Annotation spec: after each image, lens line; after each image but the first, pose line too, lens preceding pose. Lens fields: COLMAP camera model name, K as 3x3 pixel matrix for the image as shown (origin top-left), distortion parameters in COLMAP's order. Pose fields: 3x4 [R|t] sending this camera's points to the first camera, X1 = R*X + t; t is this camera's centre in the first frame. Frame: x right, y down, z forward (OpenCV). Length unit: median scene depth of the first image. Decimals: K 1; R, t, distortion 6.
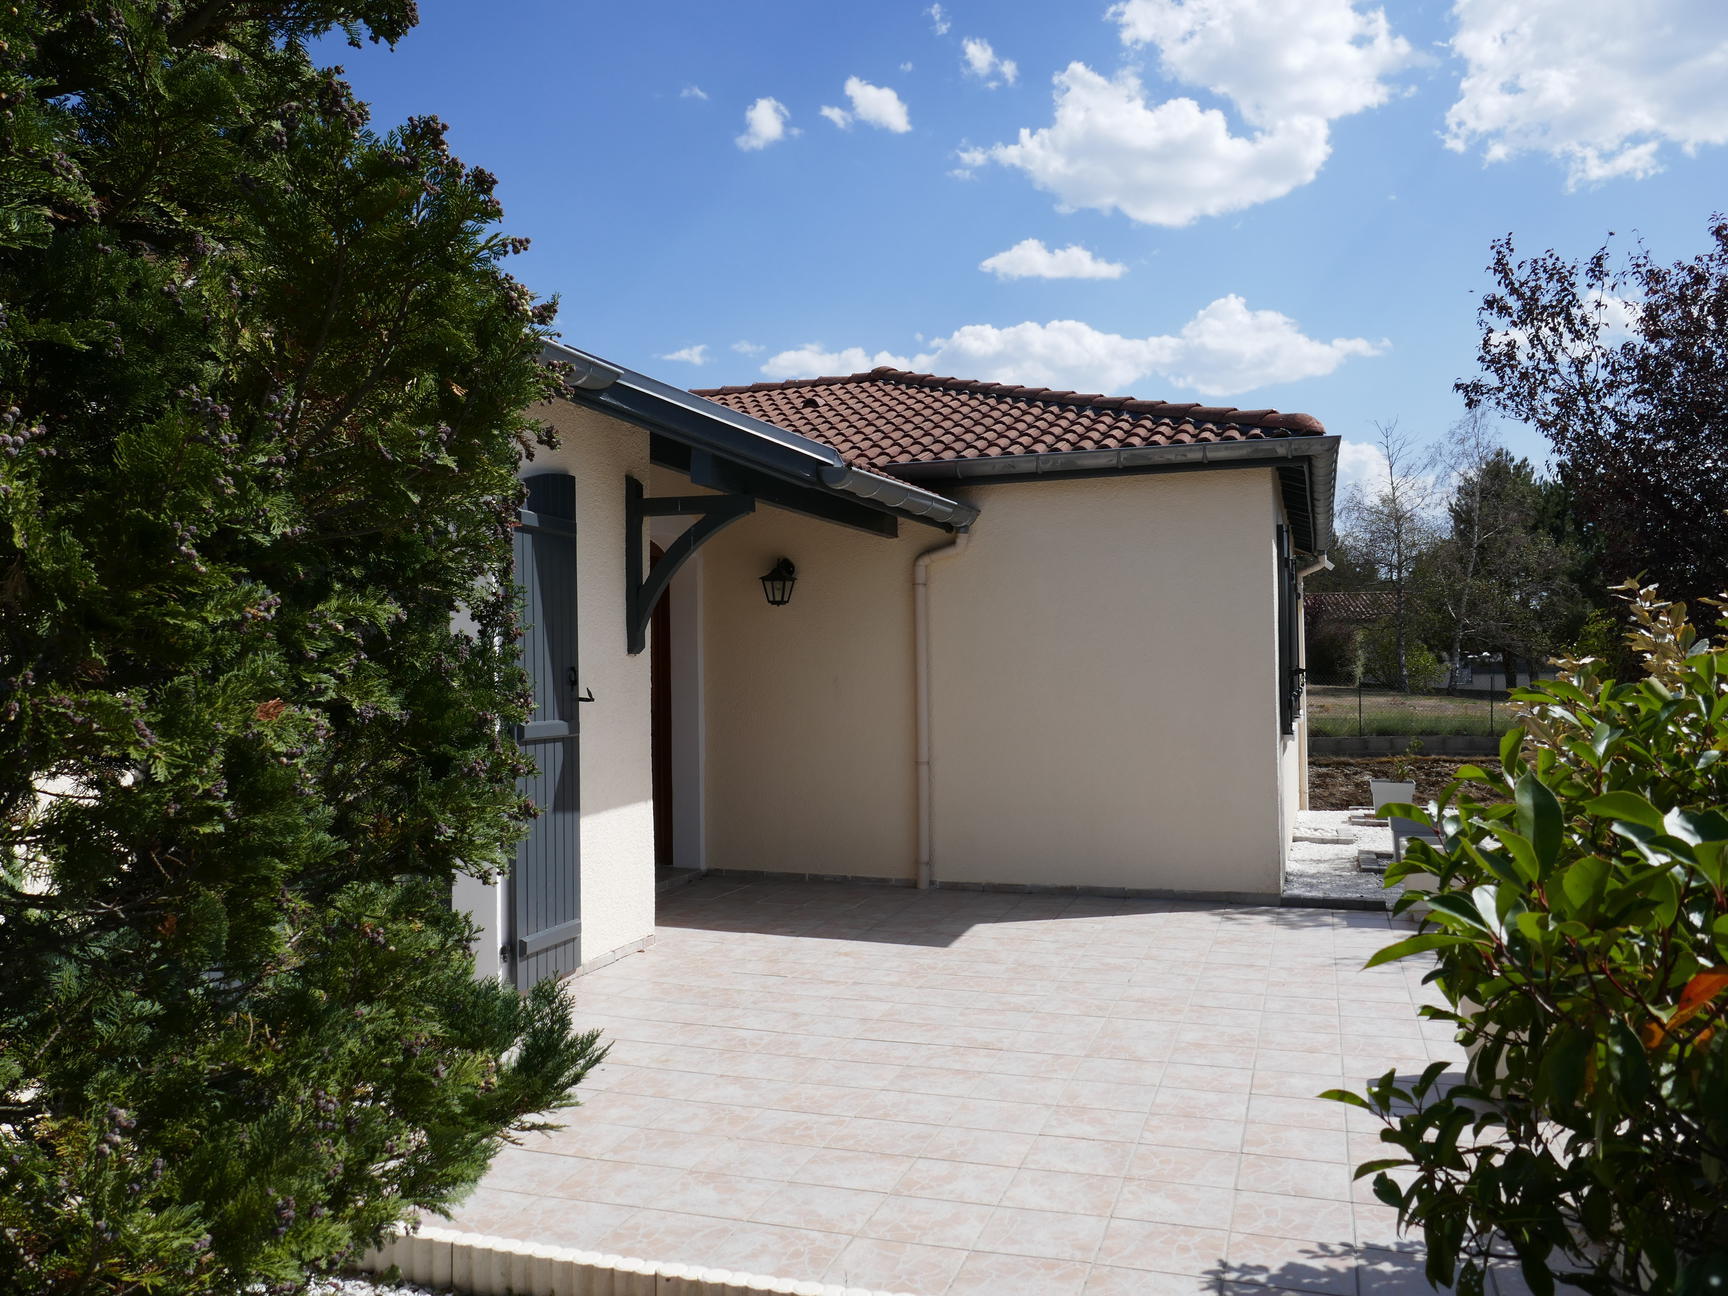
lens RADIAL K [[1381.5, 0, 848.3], [0, 1381.5, 653.0], [0, 0, 1]] dist [-0.039543, 0.011421]
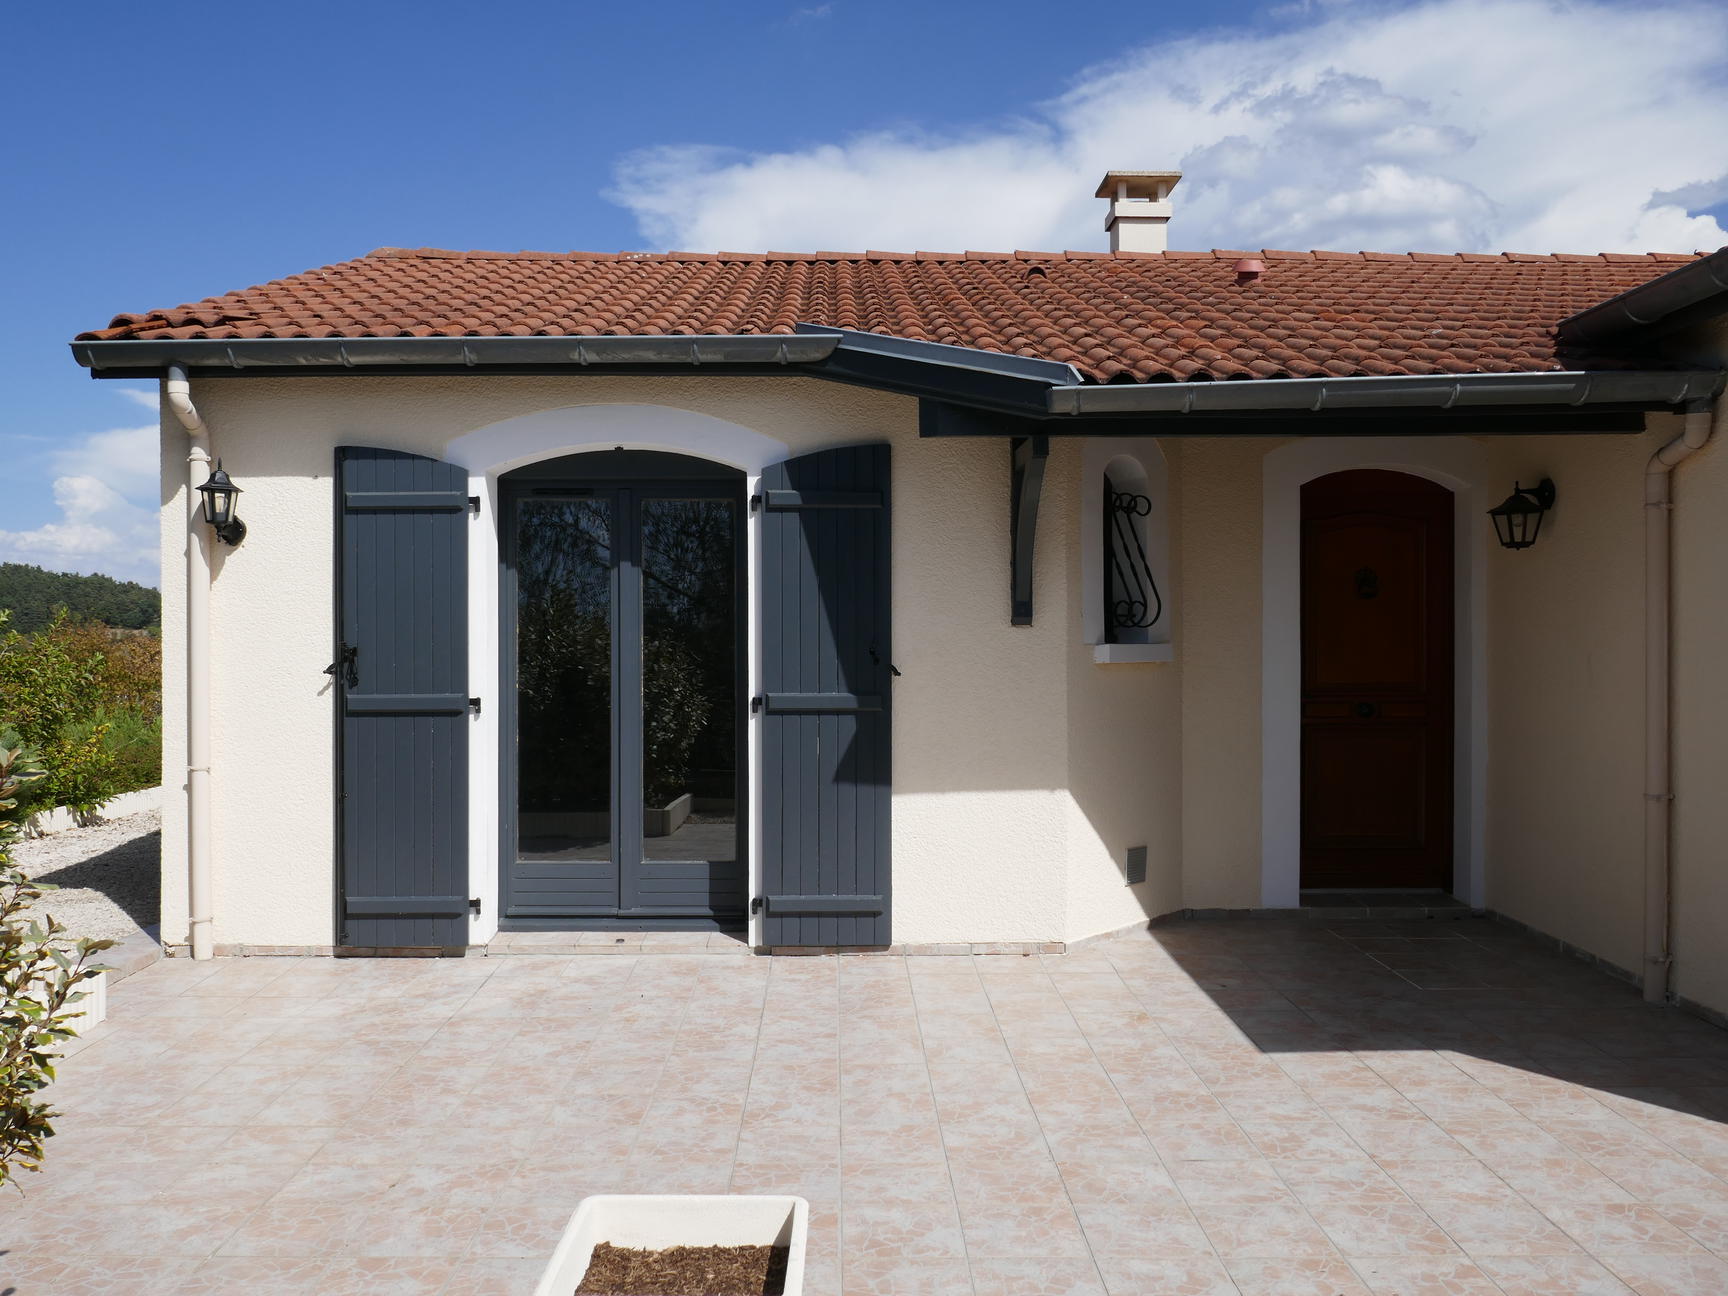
lens RADIAL K [[1381.5, 0, 848.3], [0, 1381.5, 653.0], [0, 0, 1]] dist [-0.039543, 0.011421]
pose [[0.321958, 0.010183, -0.946699, 0.865567], [0.015091, 0.999760, 0.015886, 0.003858], [0.946634, -0.019401, 0.321727, 0.792729]]
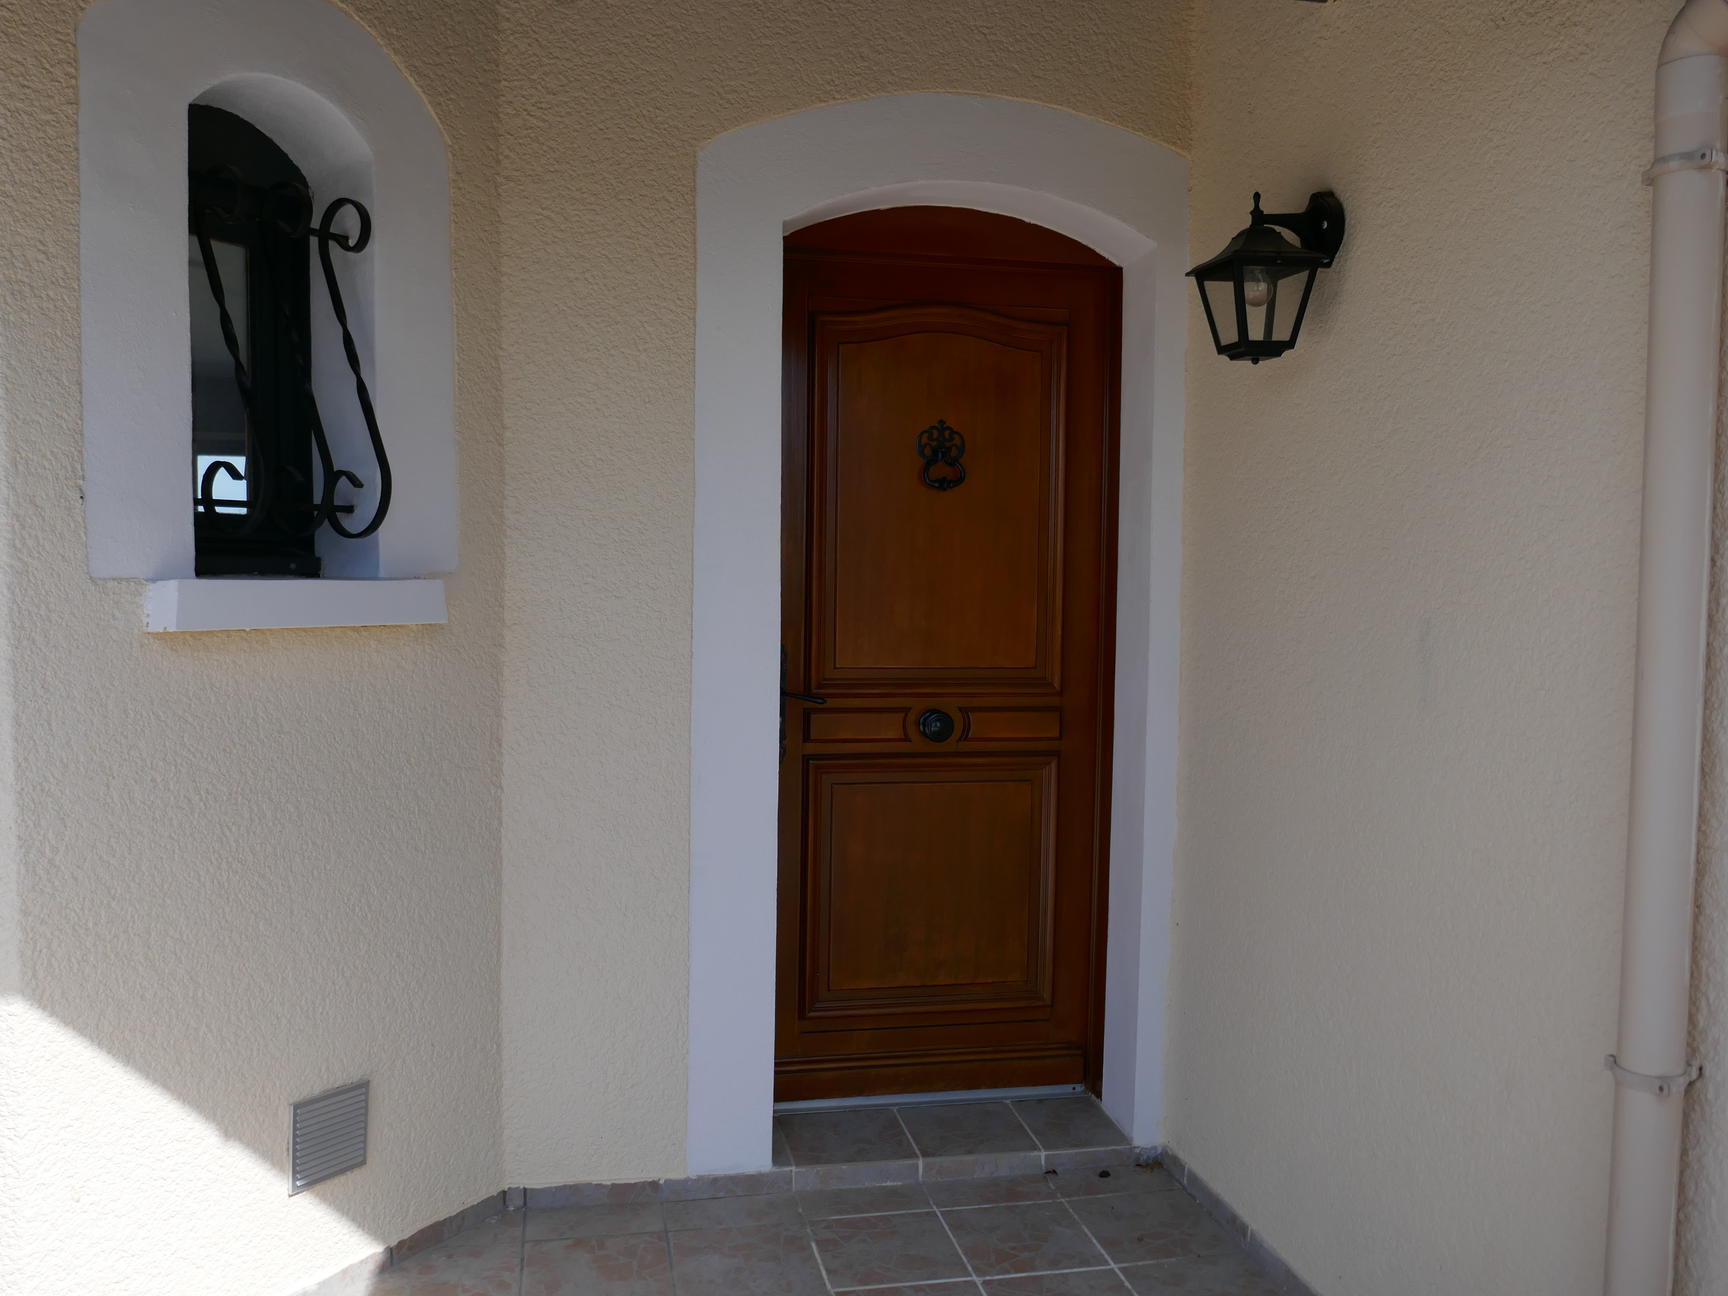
lens RADIAL K [[1381.5, 0, 848.3], [0, 1381.5, 653.0], [0, 0, 1]] dist [-0.039543, 0.011421]
pose [[0.498478, 0.059265, -0.864874, 0.274484], [-0.003698, 0.997797, 0.066243, 0.013187], [0.866894, -0.029822, 0.497599, 1.364188]]
